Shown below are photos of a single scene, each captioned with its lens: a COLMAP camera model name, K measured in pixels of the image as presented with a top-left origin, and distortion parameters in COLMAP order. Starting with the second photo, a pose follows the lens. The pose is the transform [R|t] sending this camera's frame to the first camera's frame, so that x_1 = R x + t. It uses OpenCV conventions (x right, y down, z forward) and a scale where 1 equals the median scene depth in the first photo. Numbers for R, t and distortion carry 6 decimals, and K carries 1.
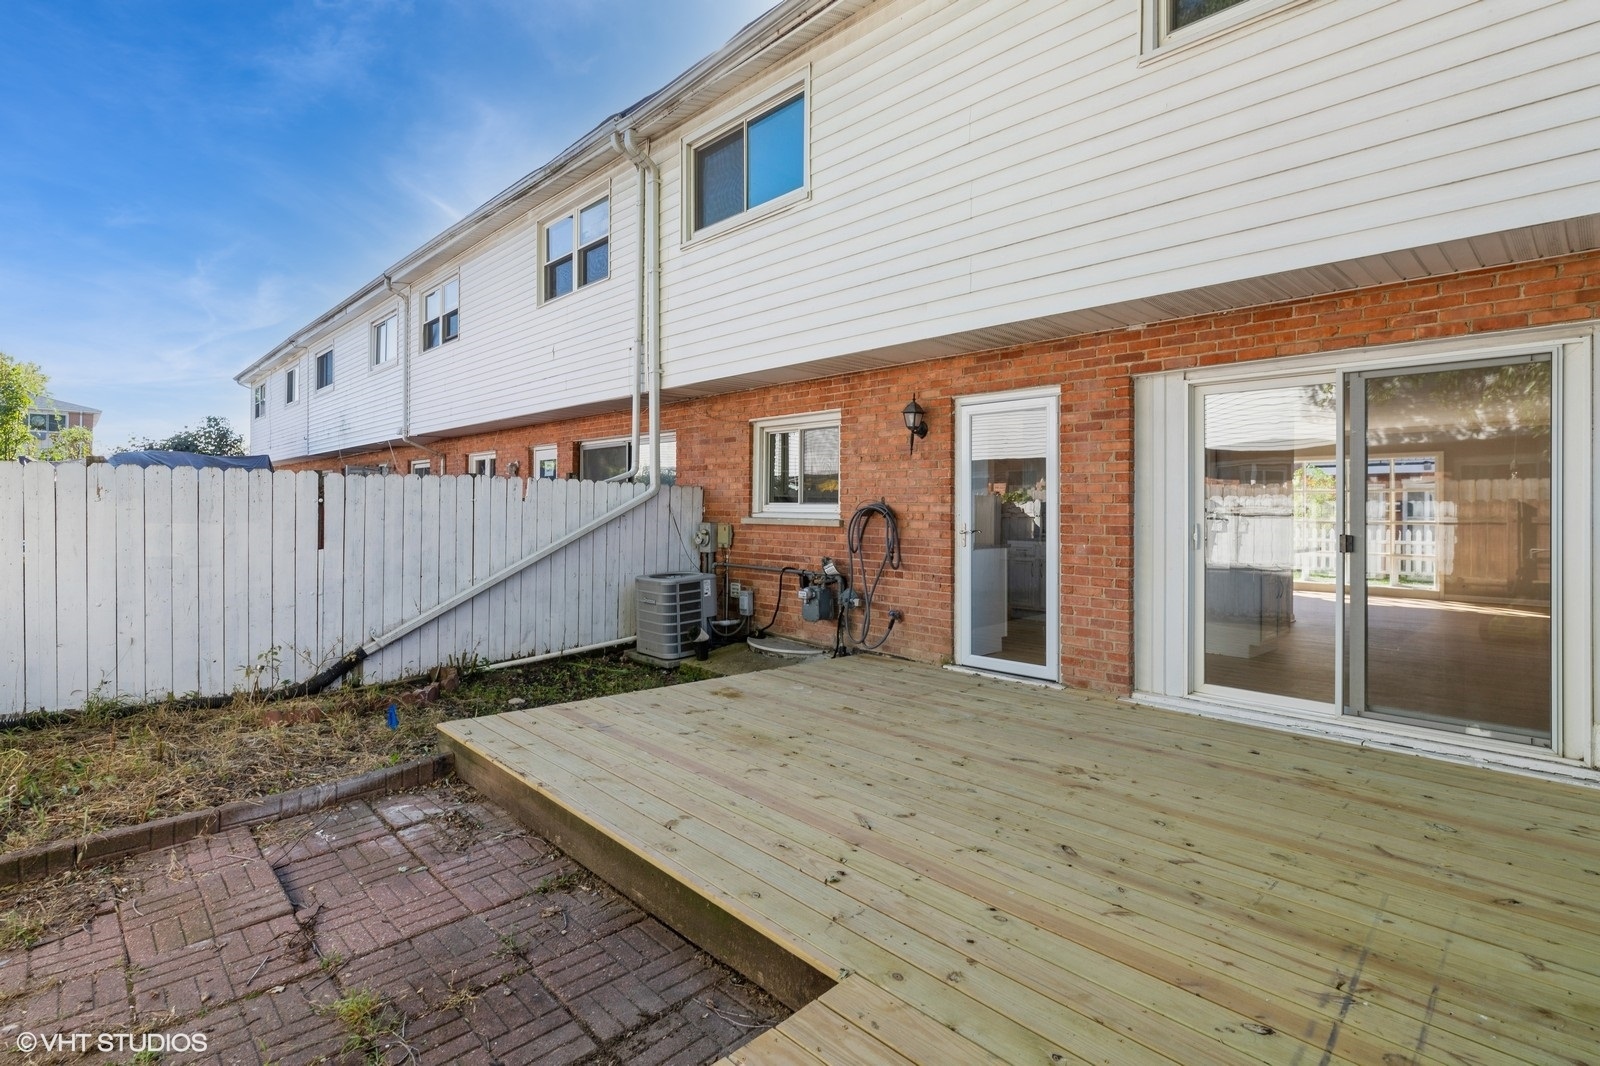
lens RADIAL K [[777.5, 0, 789.6], [0, 777.5, 517.7], [0, 0, 1]] dist [-0.001049, 0.000784]
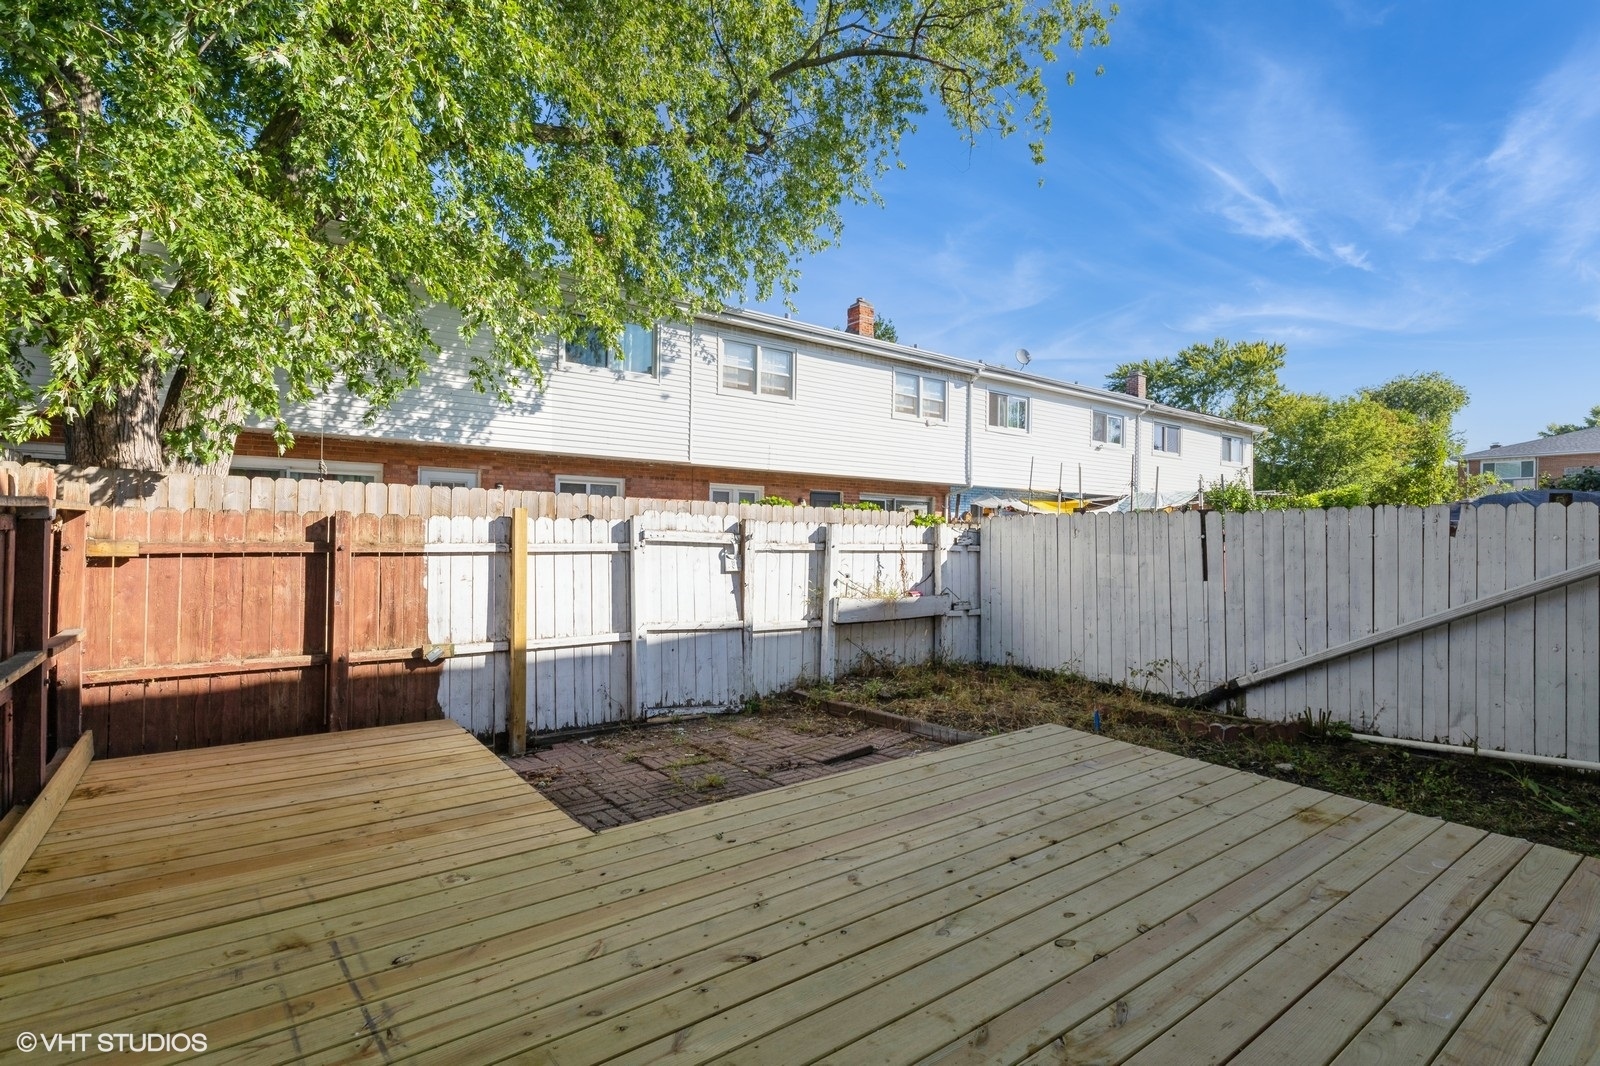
lens RADIAL K [[764.5, 0, 806.8], [0, 764.5, 542.4], [0, 0, 1]] dist [-0.000132, 0.000120]
pose [[-0.090406, -0.002047, -0.995903, 0.577211], [-0.024659, 0.999696, 0.000184, -0.000396], [0.995600, 0.024575, -0.090429, 0.573271]]
